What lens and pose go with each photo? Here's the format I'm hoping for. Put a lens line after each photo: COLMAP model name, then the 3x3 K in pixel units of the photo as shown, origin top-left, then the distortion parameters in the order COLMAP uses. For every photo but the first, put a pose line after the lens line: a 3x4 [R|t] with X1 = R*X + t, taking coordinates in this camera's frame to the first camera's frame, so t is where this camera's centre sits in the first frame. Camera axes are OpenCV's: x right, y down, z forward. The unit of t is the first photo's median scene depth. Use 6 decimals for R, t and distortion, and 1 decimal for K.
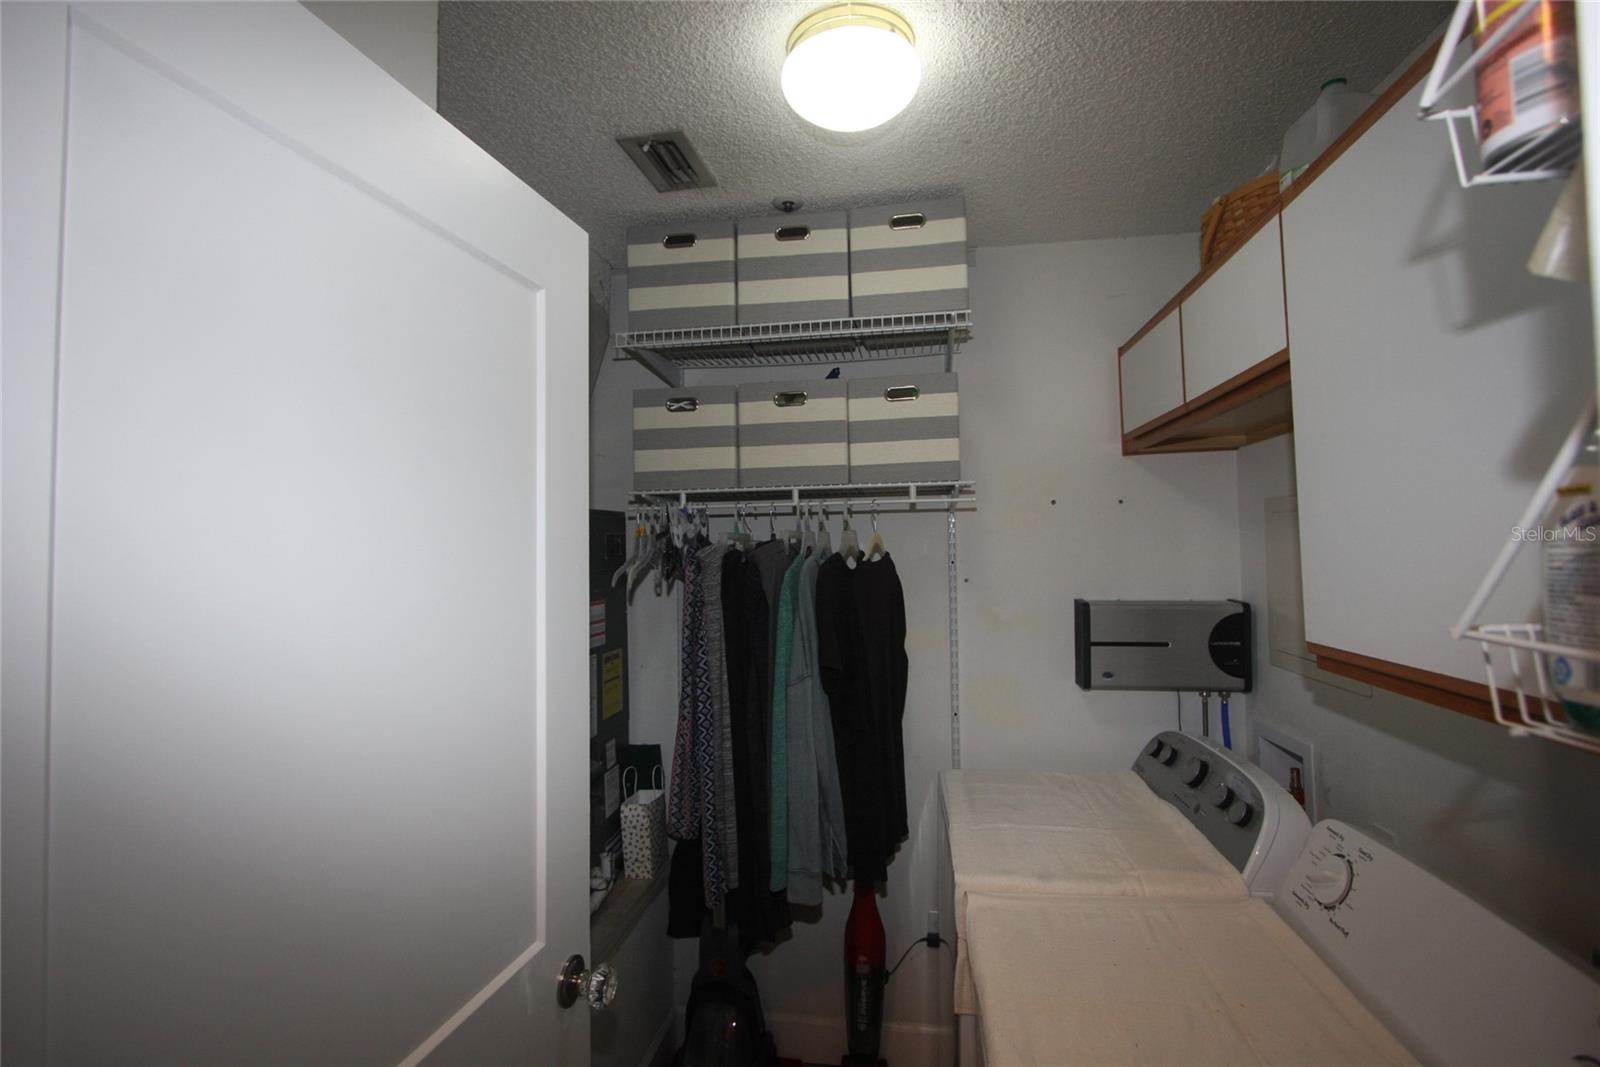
lens RADIAL K [[763.5, 0, 803.8], [0, 763.5, 530.9], [0, 0, 1]] dist [-0.005355, 0.000125]
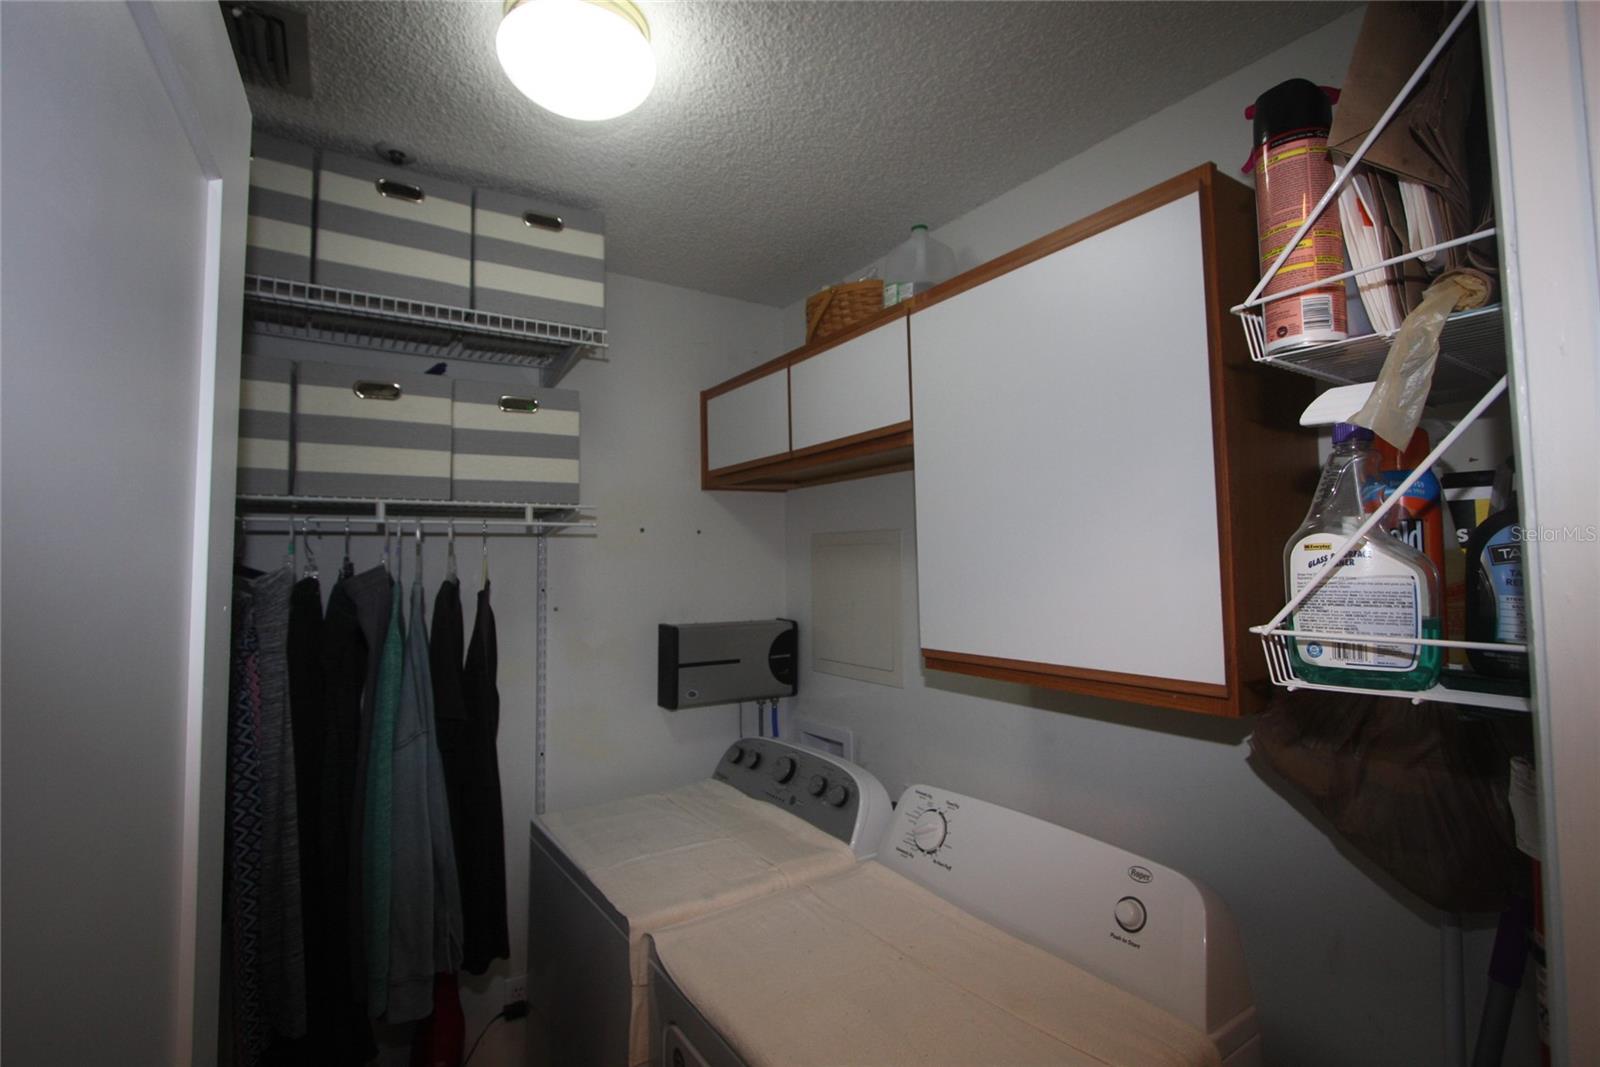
lens RADIAL K [[763.5, 0, 803.8], [0, 763.5, 530.9], [0, 0, 1]] dist [-0.005355, 0.000125]
pose [[0.735354, 0.037017, 0.676672, -0.236220], [-0.015193, 0.999157, -0.038148, -0.001001], [-0.677513, 0.017772, 0.735296, 0.111431]]
